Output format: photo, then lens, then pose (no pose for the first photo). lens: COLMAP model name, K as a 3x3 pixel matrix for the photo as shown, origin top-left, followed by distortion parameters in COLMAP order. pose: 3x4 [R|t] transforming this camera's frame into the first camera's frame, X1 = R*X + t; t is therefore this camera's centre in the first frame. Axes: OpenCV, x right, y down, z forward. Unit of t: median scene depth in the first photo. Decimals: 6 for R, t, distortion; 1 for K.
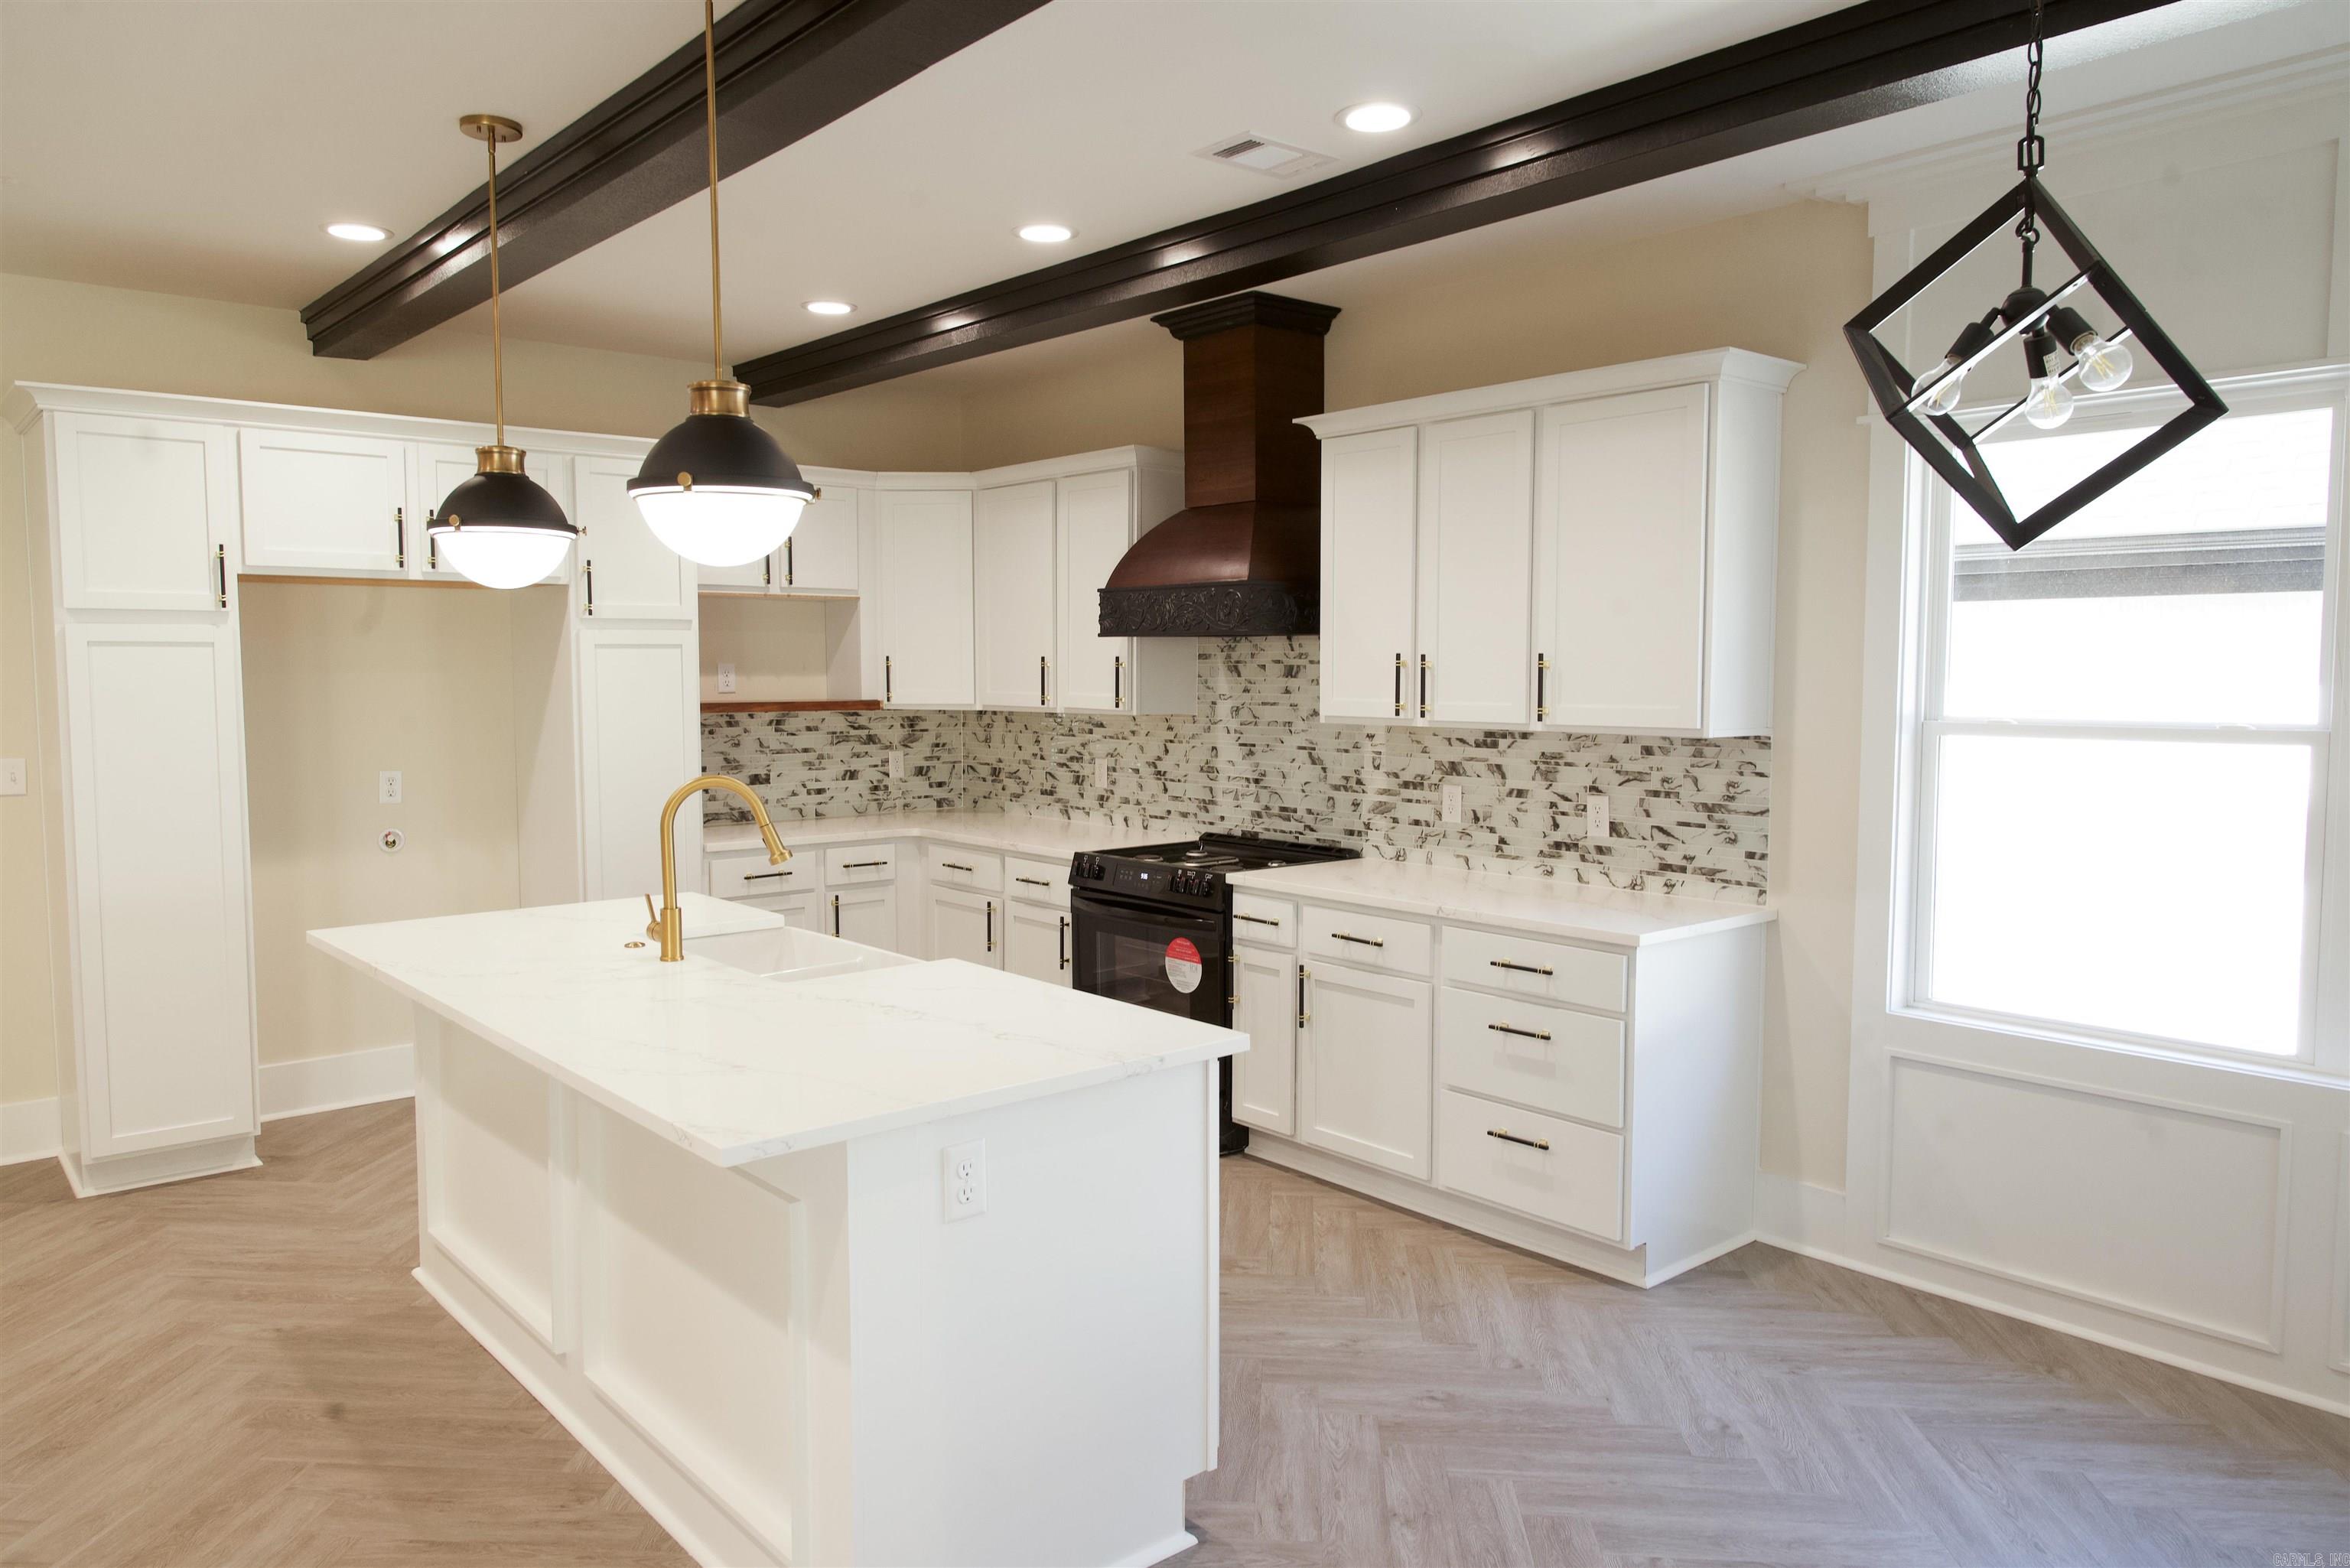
lens RADIAL K [[1588.3, 0, 1167.3], [0, 1588.3, 774.6], [0, 0, 1]] dist [-0.007127, 0.005737]
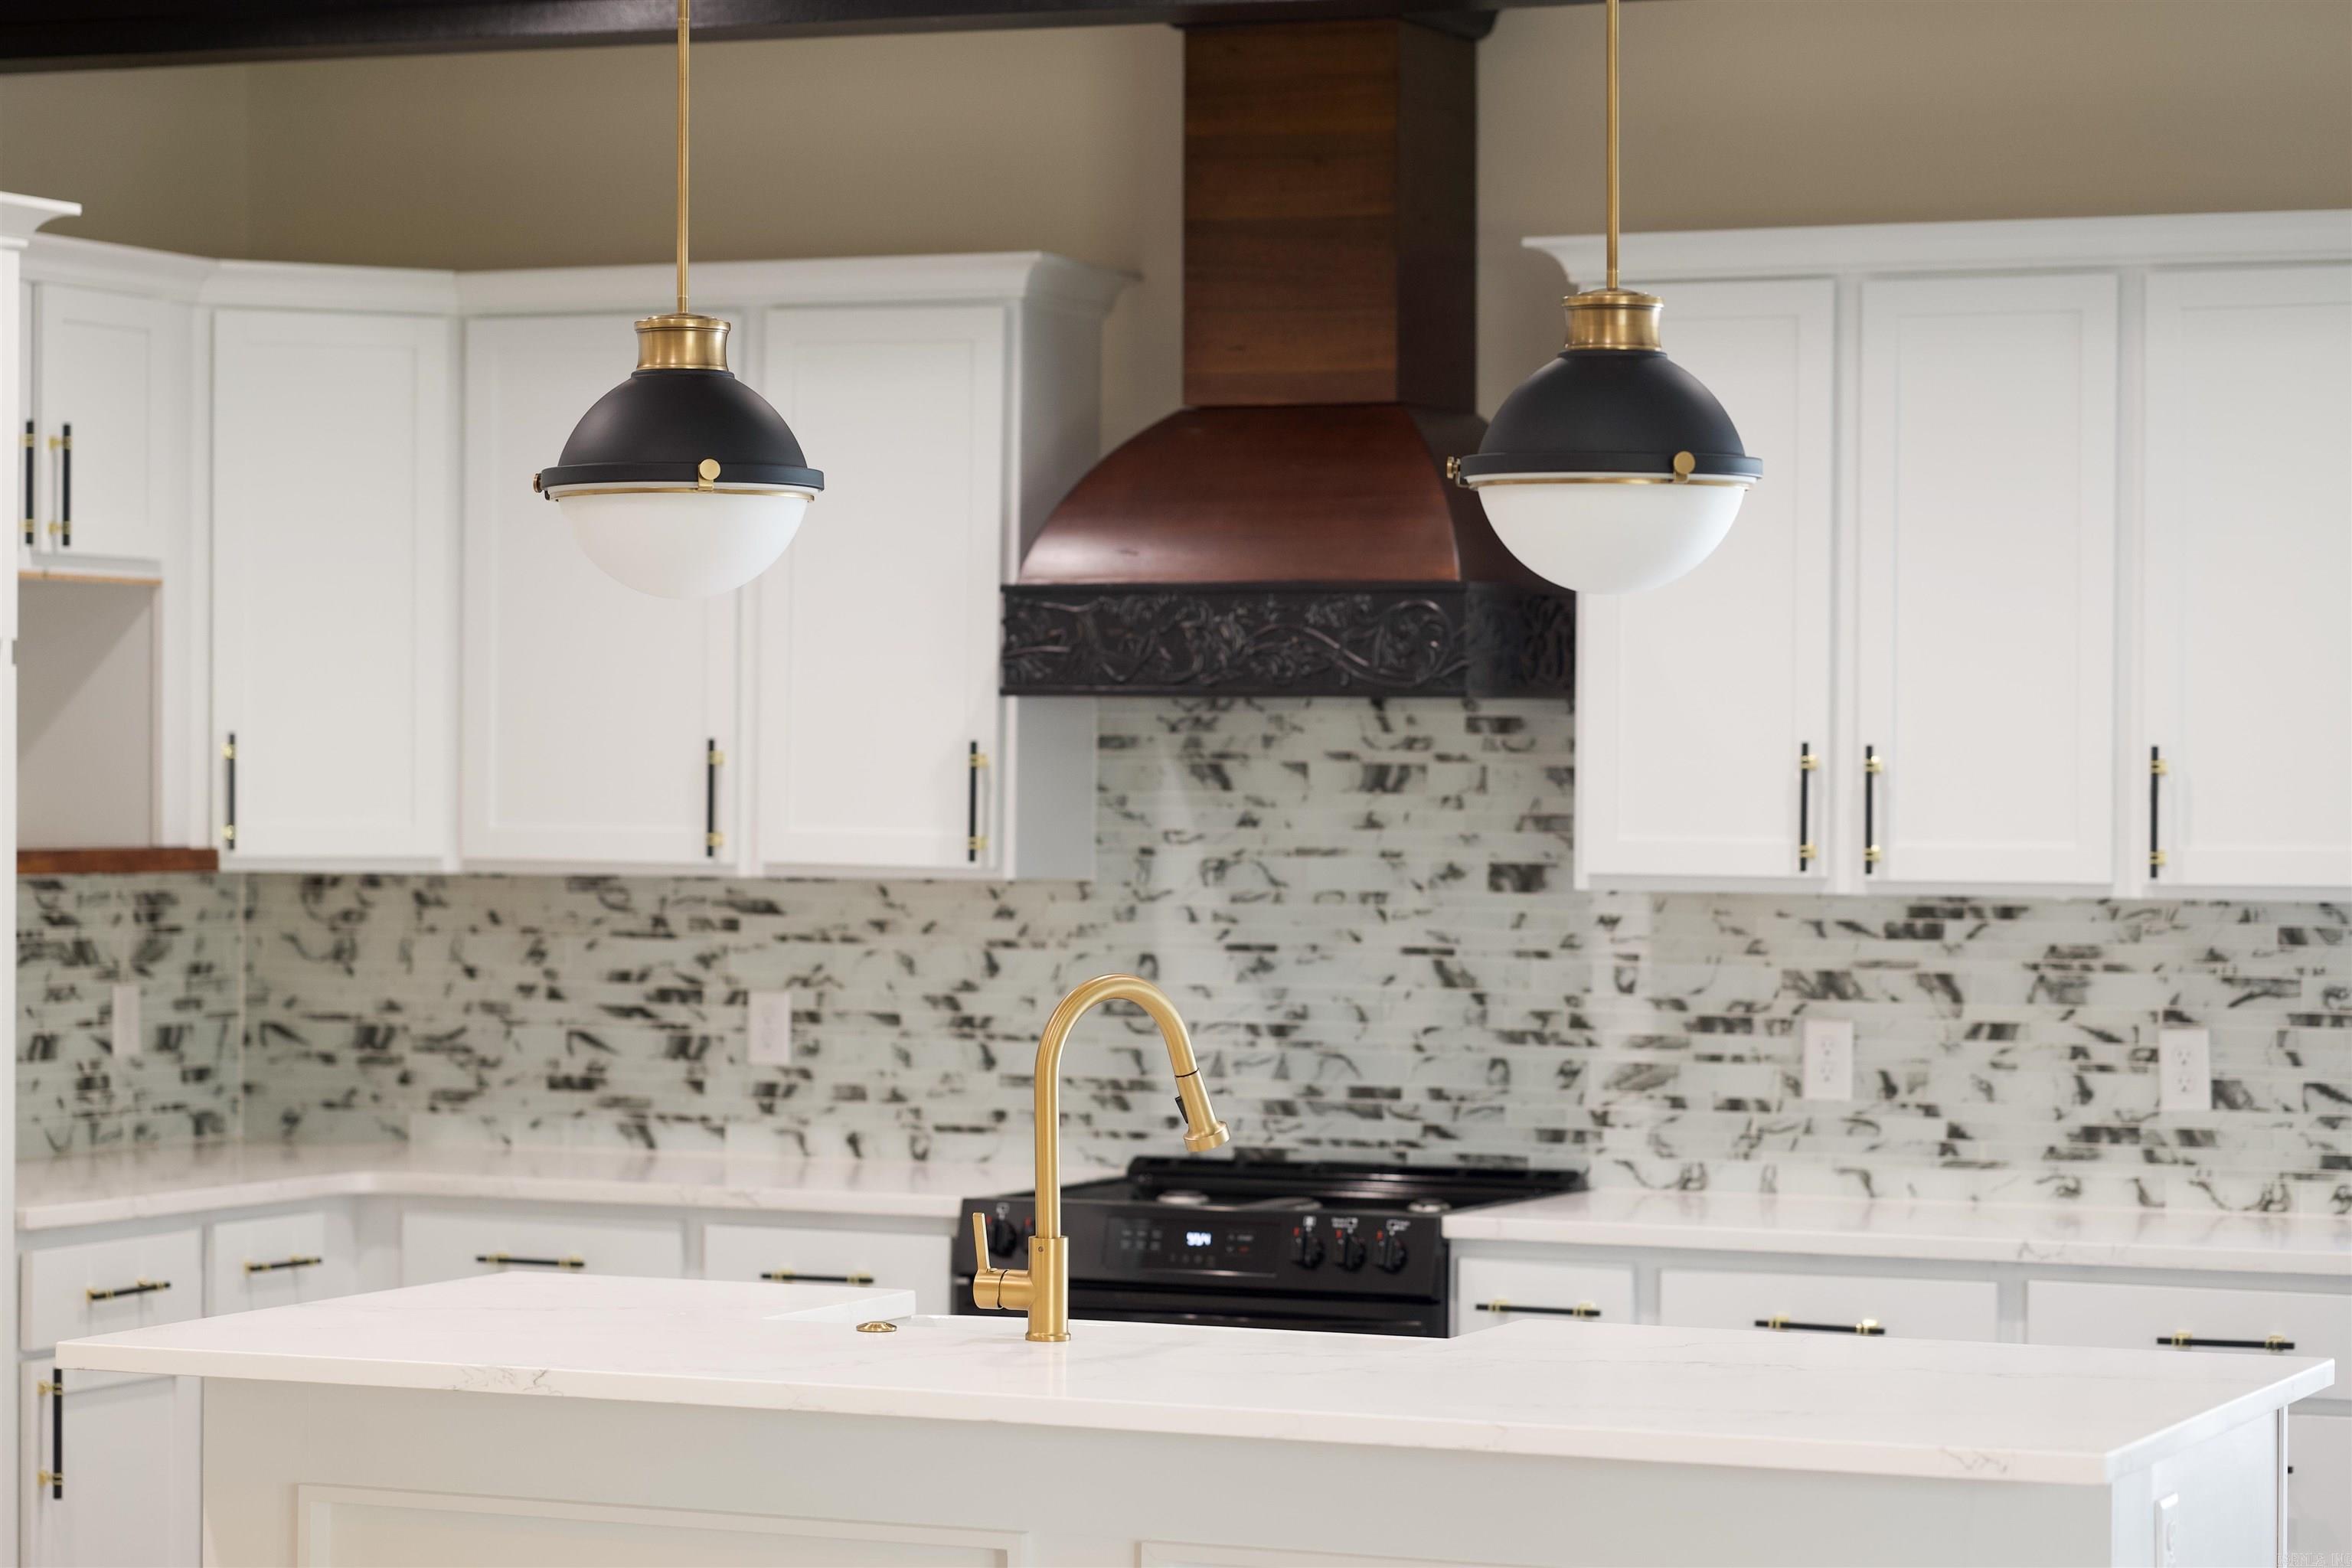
lens RADIAL K [[5907.9, 0, 1183.7], [0, 5907.9, 779.2], [0, 0, 1]] dist [-0.022952, 0.000000]
pose [[0.902320, 0.005194, 0.431036, -0.730556], [0.022936, 0.997932, -0.060040, 0.035071], [-0.430456, 0.064062, 0.900335, -0.490191]]
